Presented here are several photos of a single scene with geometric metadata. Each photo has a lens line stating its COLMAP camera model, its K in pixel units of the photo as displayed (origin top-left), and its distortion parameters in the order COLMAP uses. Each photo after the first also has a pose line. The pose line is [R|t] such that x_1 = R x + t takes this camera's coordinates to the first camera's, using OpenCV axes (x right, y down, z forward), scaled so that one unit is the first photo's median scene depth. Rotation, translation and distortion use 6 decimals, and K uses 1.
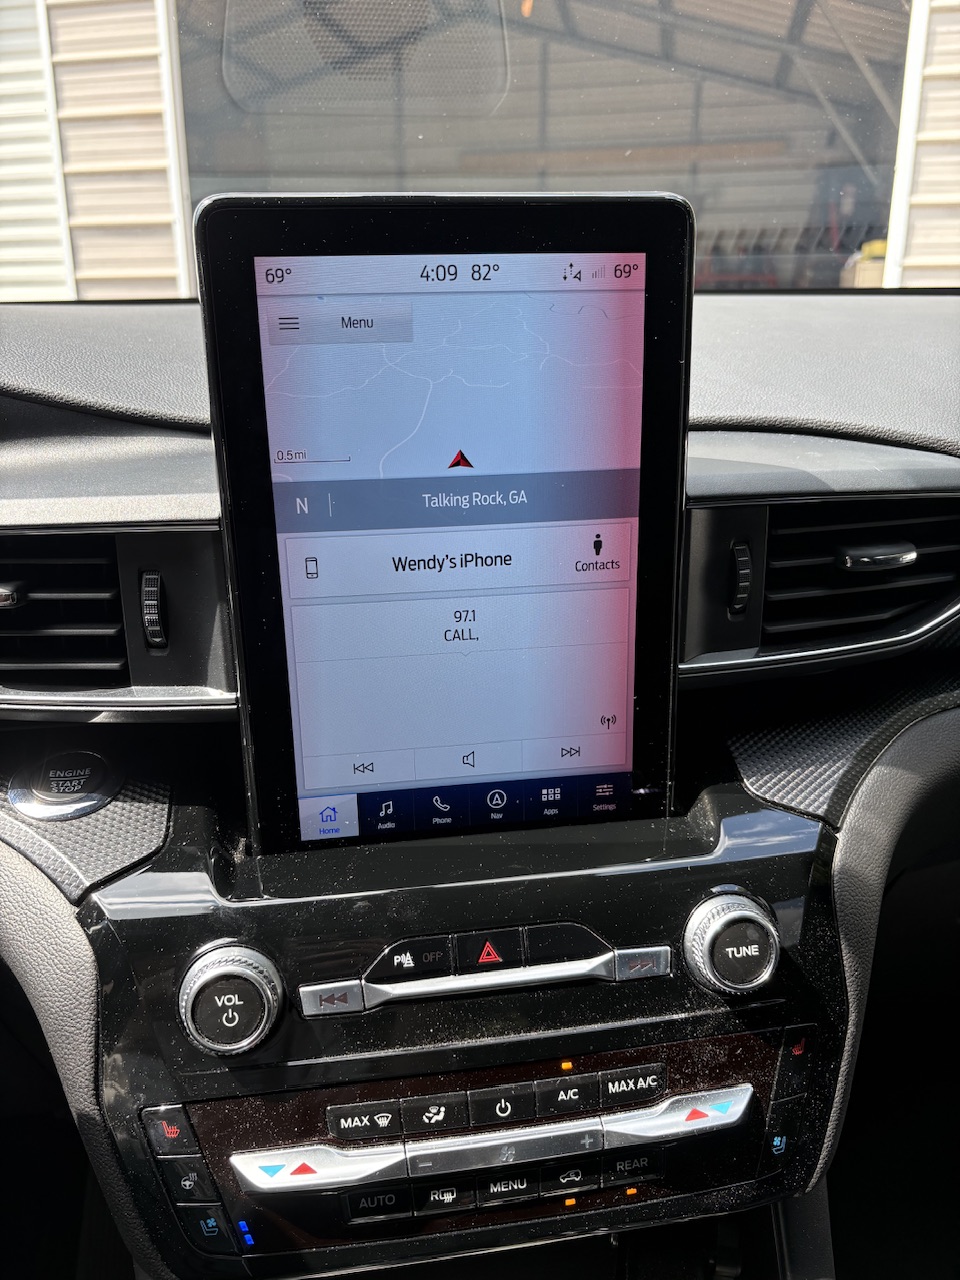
lens RADIAL K [[991.9, 0, 480.0], [0, 991.9, 640.0], [0, 0, 1]] dist [0.094159, -0.149837]
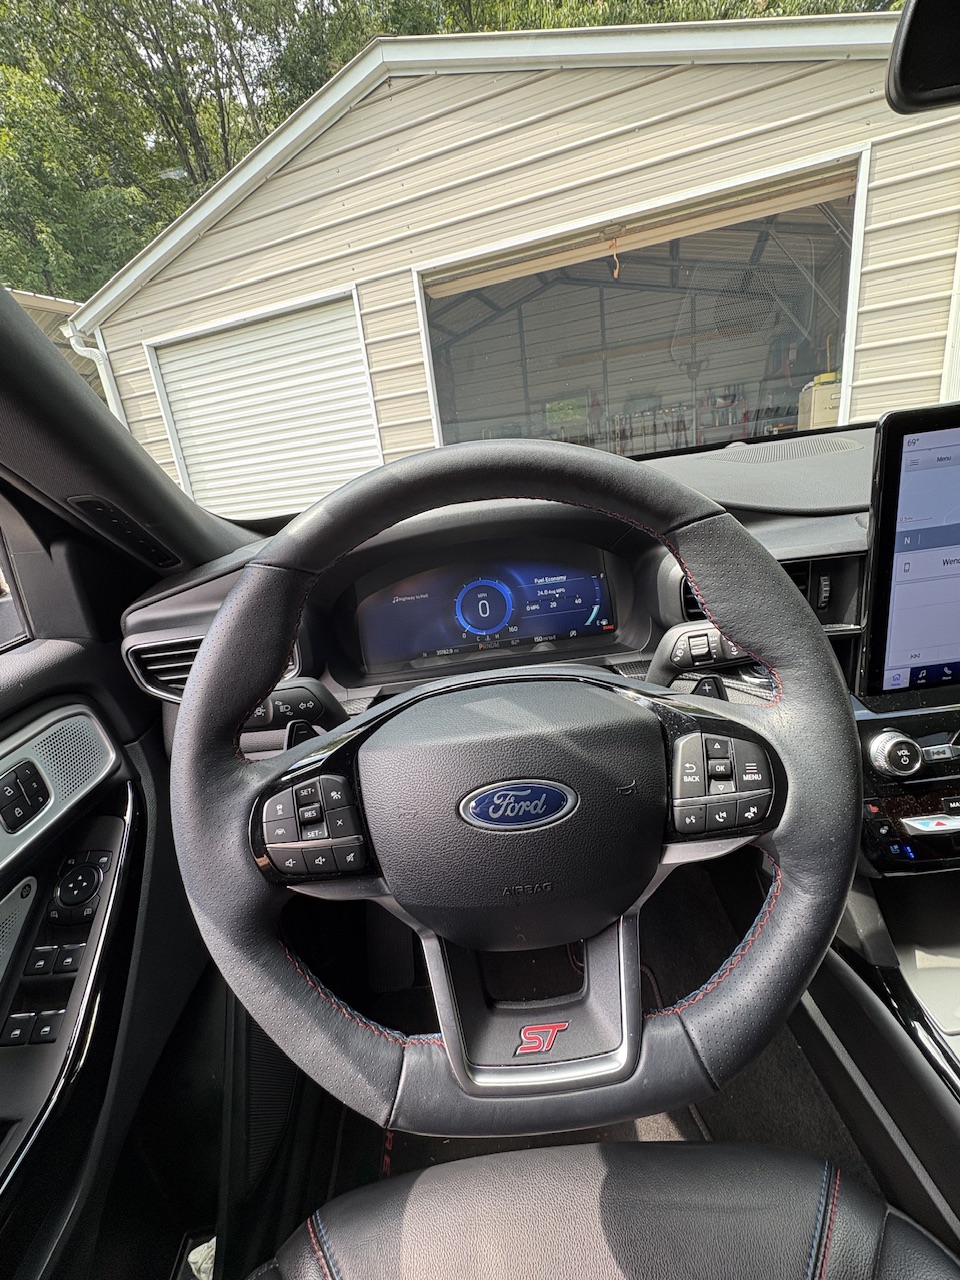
lens RADIAL K [[539.0, 0, 480.0], [0, 539.0, 640.0], [0, 0, 1]] dist [0.015631, 0.000032]
pose [[0.986451, -0.074729, -0.146046, -0.996809], [0.078444, 0.996721, 0.019844, -0.009331], [0.144084, -0.031032, 0.989079, -0.390938]]
